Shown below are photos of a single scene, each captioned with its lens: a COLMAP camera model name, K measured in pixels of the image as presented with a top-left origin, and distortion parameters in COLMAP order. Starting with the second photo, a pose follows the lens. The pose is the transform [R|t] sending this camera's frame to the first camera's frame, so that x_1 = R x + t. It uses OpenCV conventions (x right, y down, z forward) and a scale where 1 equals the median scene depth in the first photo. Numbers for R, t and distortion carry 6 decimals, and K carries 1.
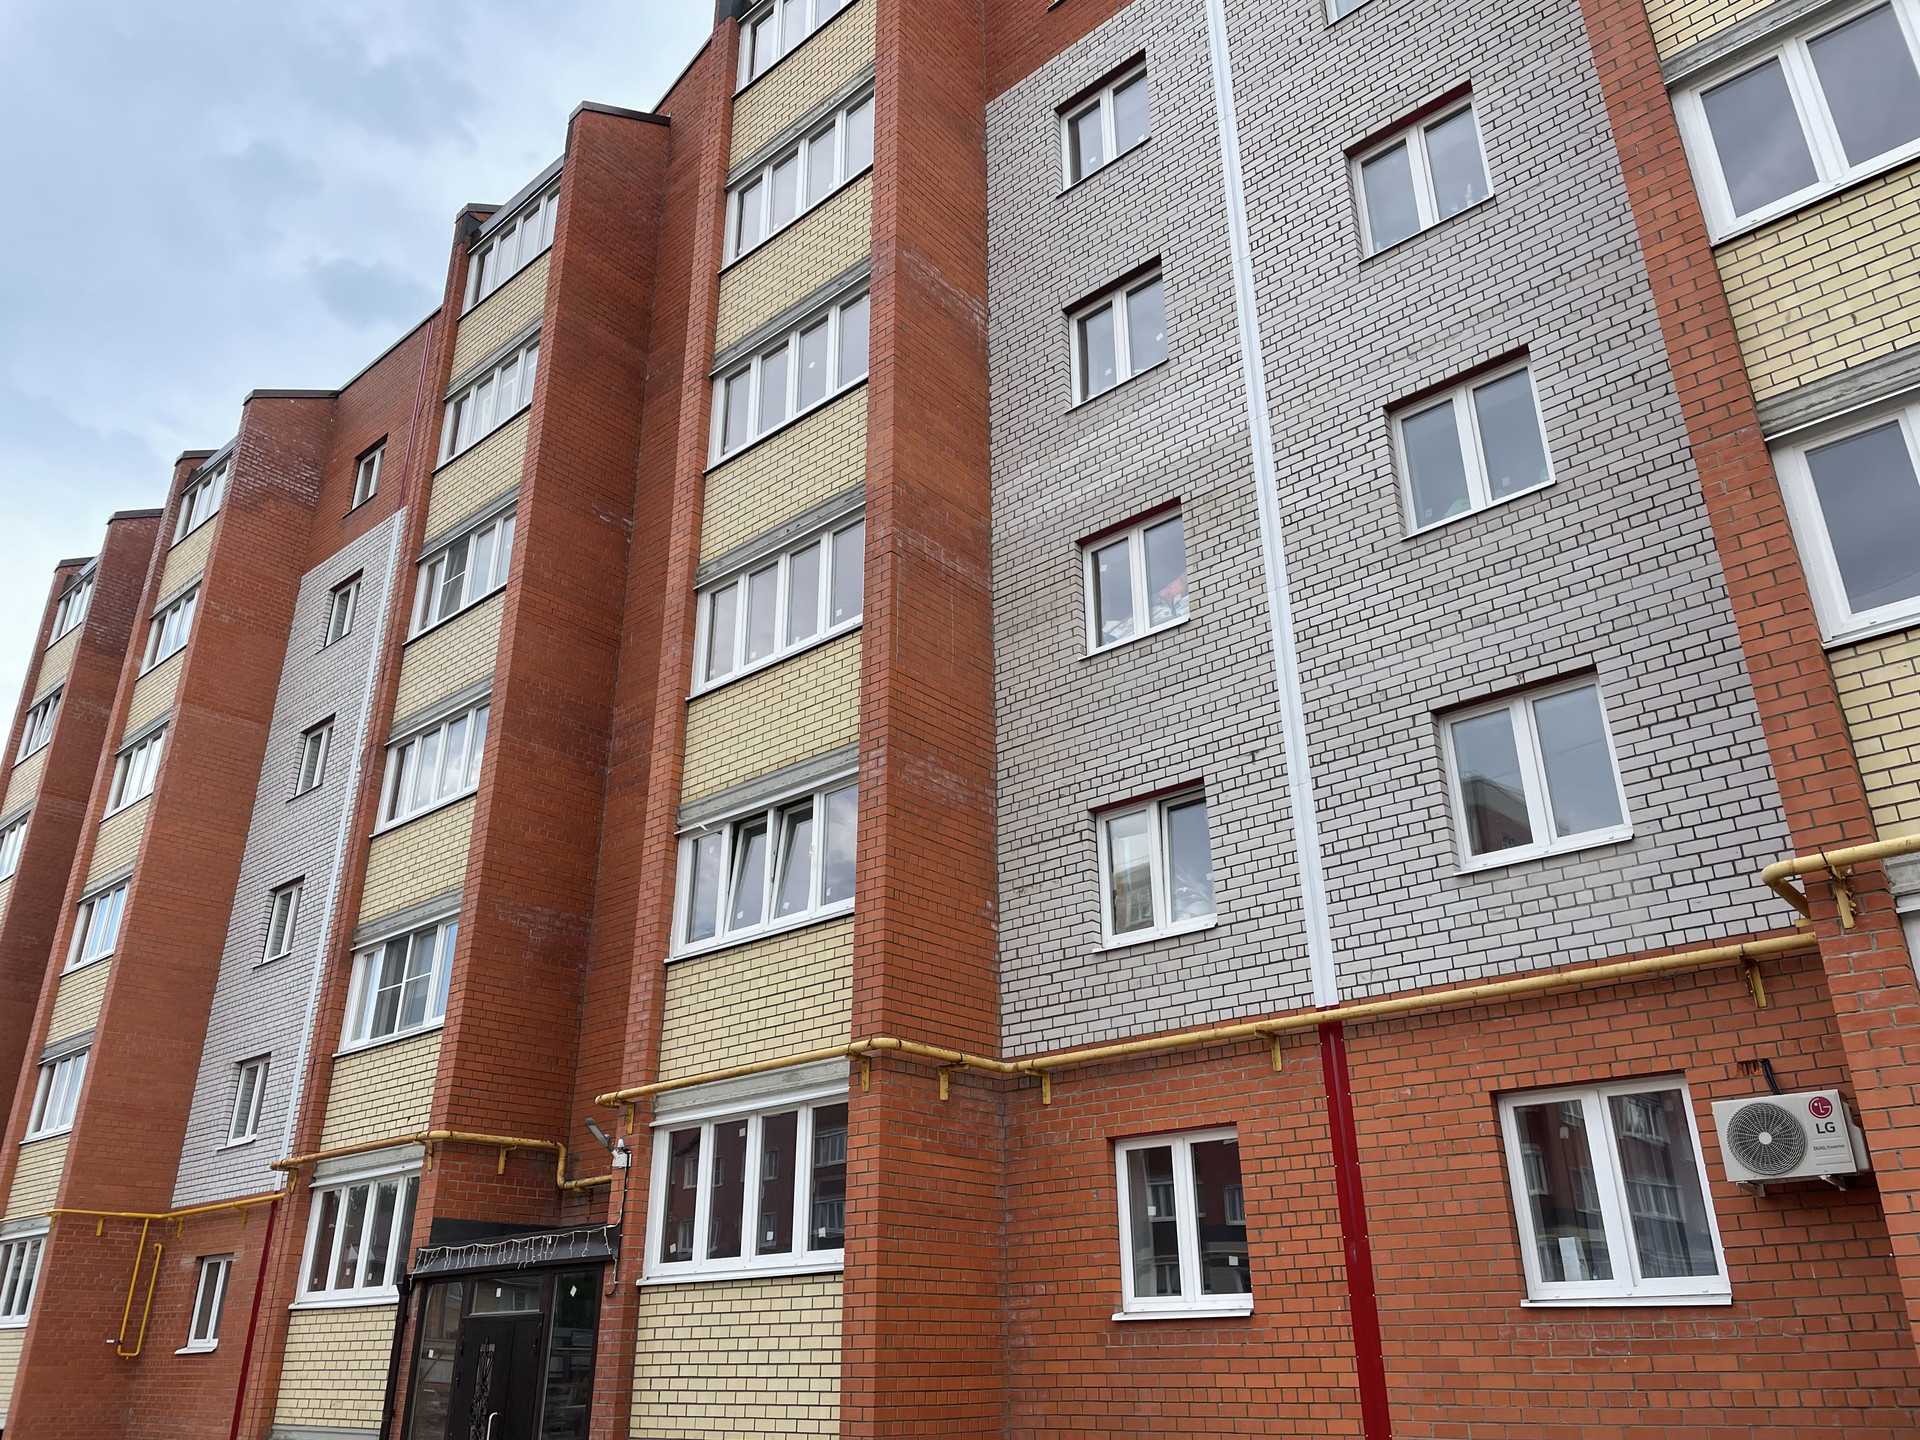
lens RADIAL K [[1531.8, 0, 957.6], [0, 1531.8, 624.9], [0, 0, 1]] dist [-0.003733, -0.002530]
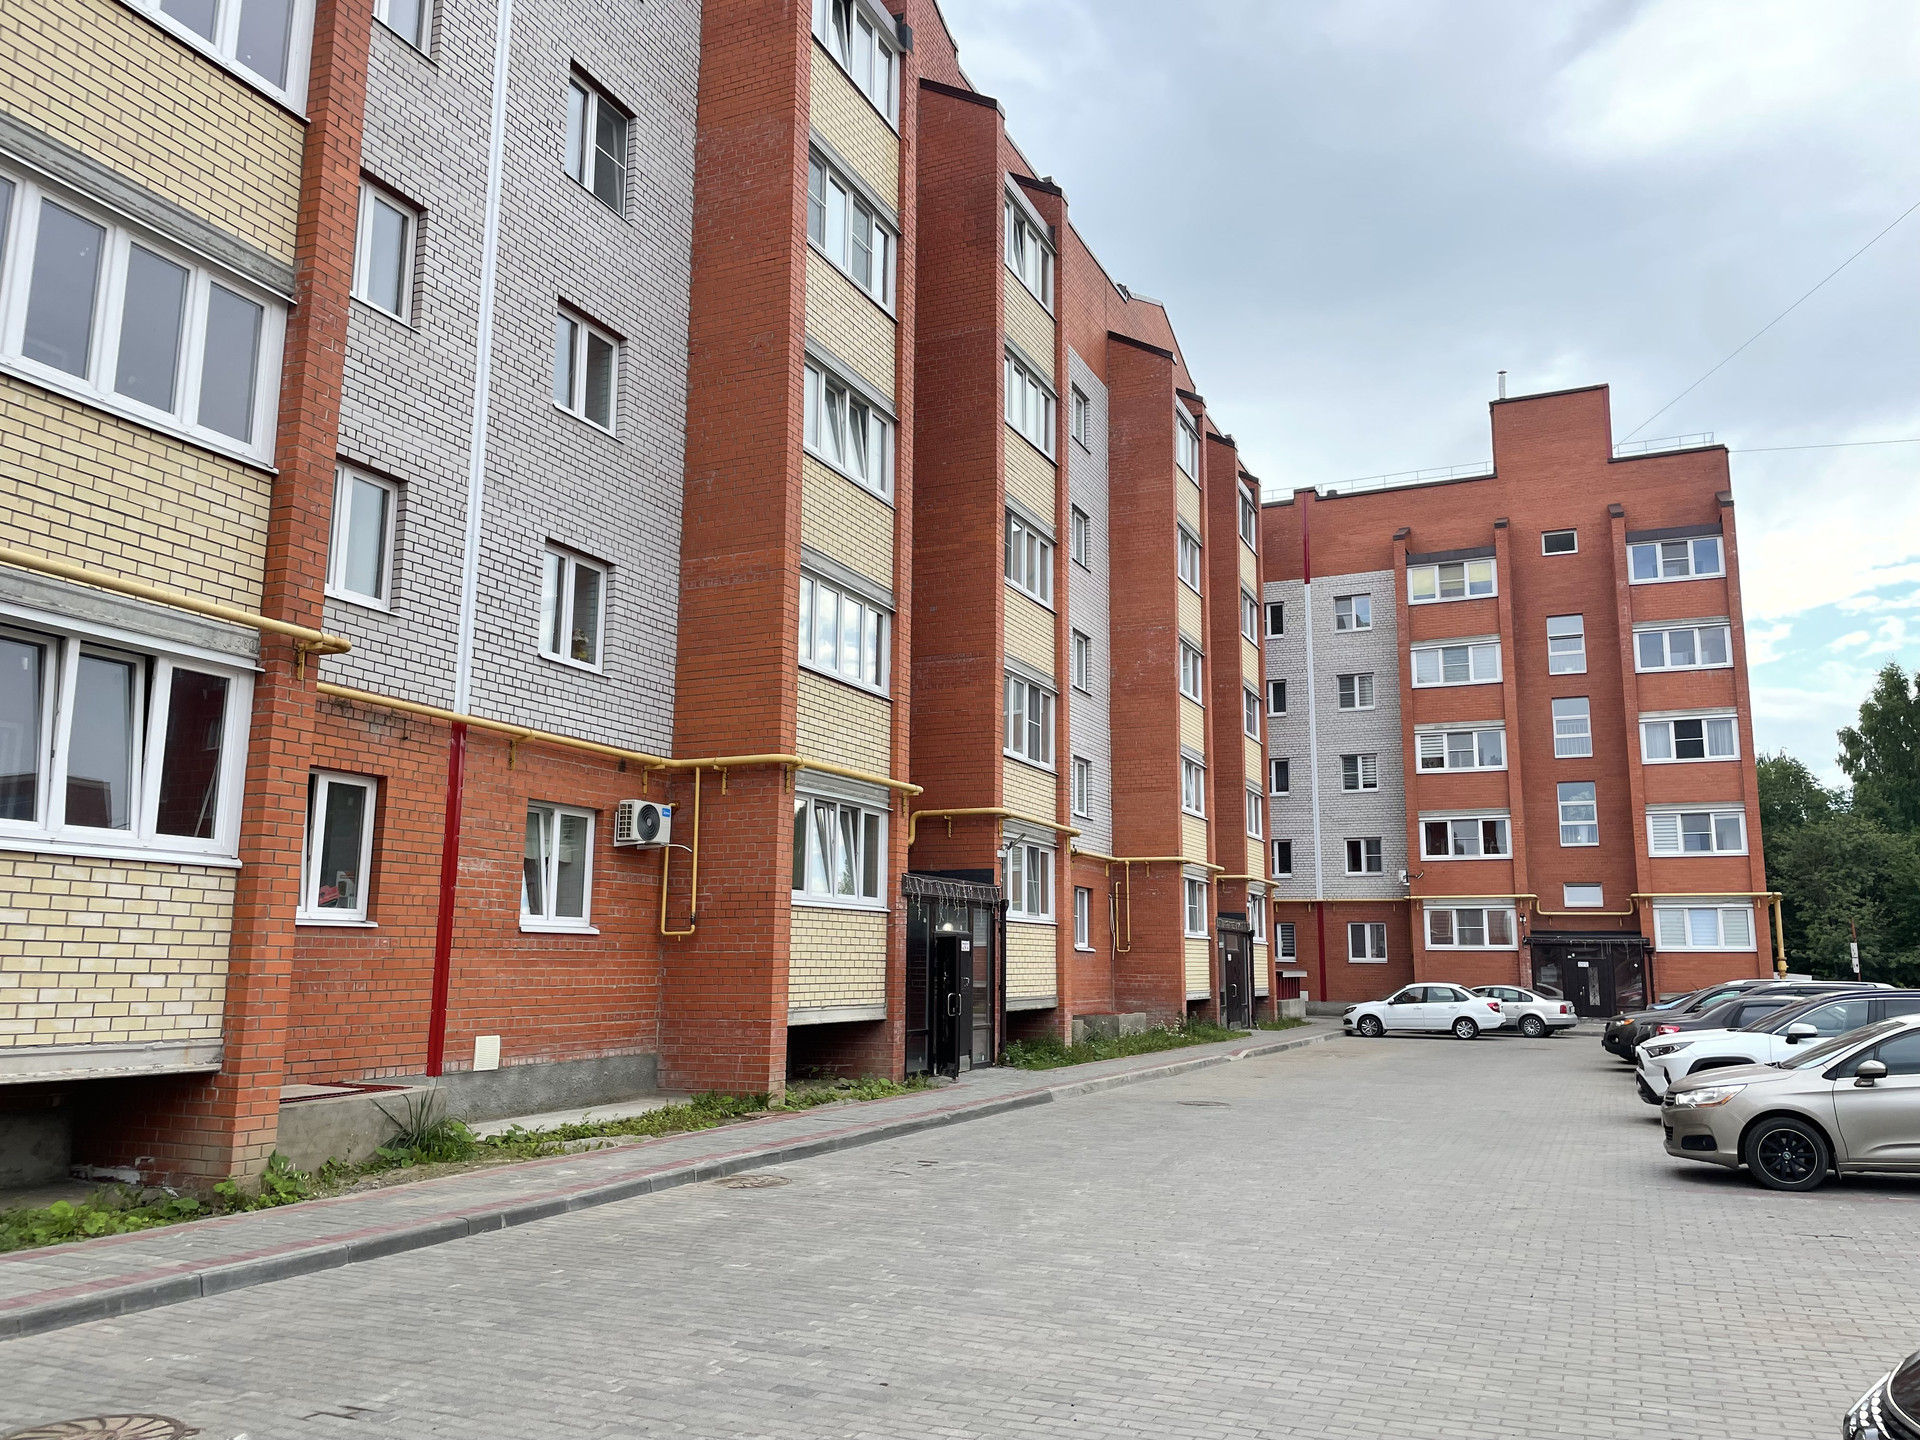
lens RADIAL K [[1458.4, 0, 960.0], [0, 1458.4, 720.0], [0, 0, 1]] dist [0.001317, -0.000233]
pose [[-0.309148, 0.162505, 0.937027, -1.352445], [-0.421946, 0.859567, -0.288281, 0.553879], [-0.852285, -0.484497, -0.197165, 1.114243]]
